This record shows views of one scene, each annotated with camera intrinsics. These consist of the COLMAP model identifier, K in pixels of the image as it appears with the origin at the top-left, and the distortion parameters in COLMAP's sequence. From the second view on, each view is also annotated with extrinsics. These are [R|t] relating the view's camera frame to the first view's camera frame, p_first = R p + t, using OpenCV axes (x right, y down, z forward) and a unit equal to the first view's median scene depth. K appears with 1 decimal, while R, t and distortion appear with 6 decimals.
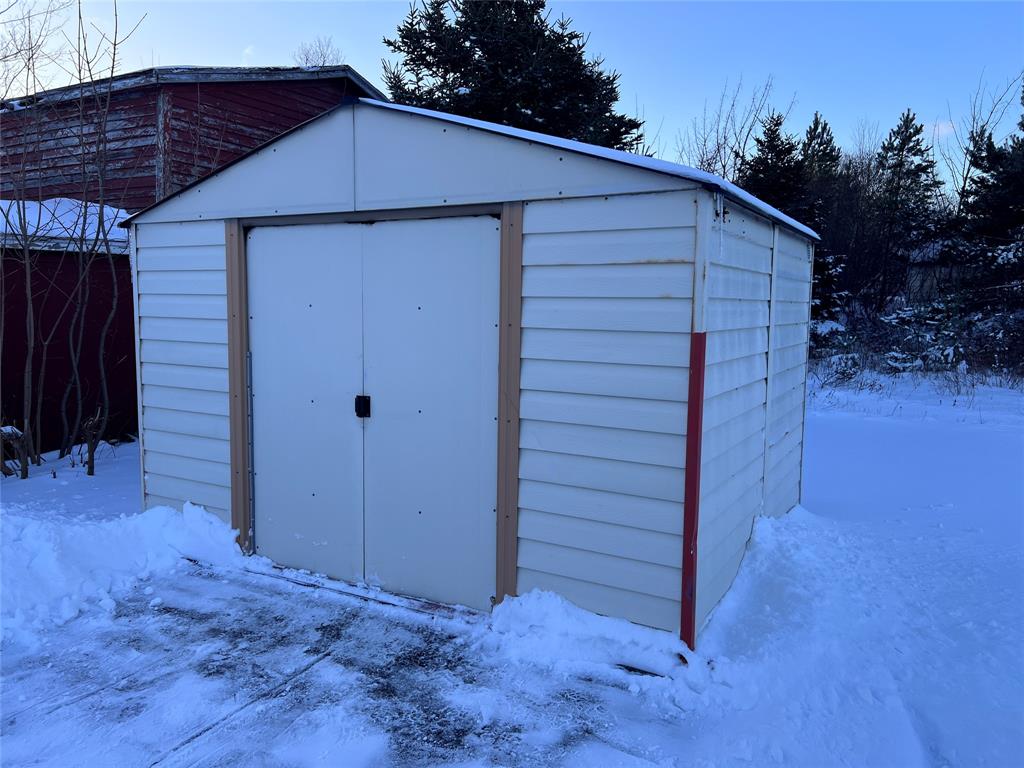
lens RADIAL K [[776.8, 0, 510.3], [0, 776.8, 380.8], [0, 0, 1]] dist [0.055976, -0.032316]
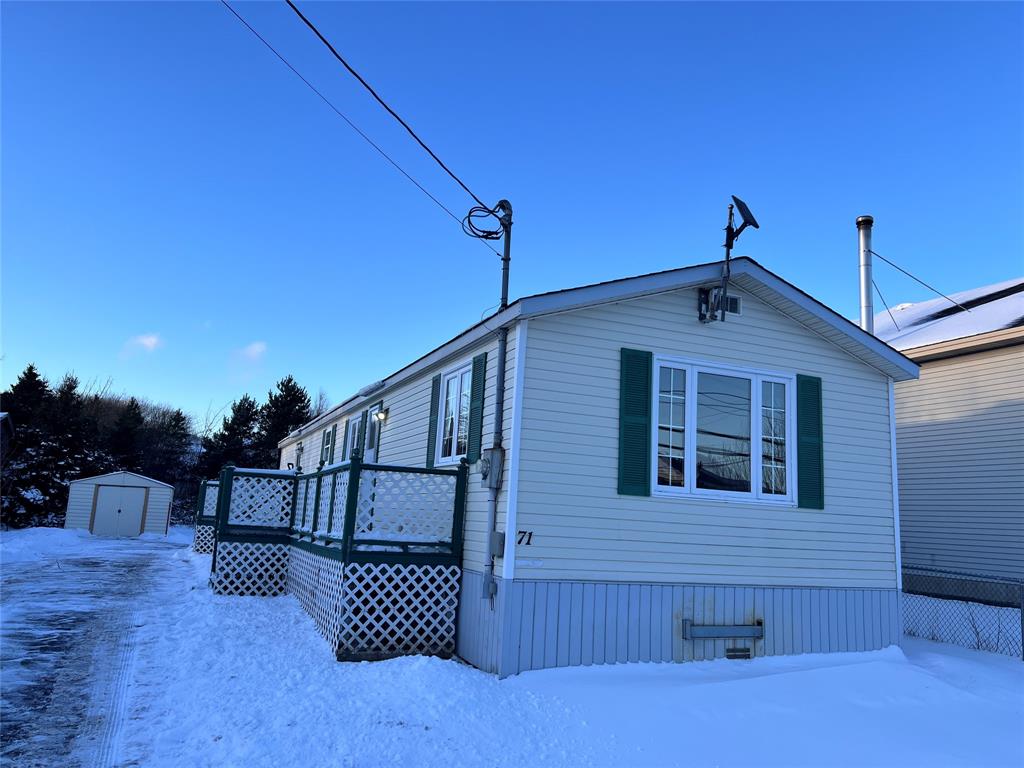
lens RADIAL K [[776.8, 0, 513.8], [0, 776.8, 380.7], [0, 0, 1]] dist [0.055976, -0.032316]
pose [[0.626761, 0.153957, 0.763851, -3.514338], [0.036031, 0.973512, -0.225779, 0.607985], [-0.778378, 0.169032, 0.604612, -6.268908]]
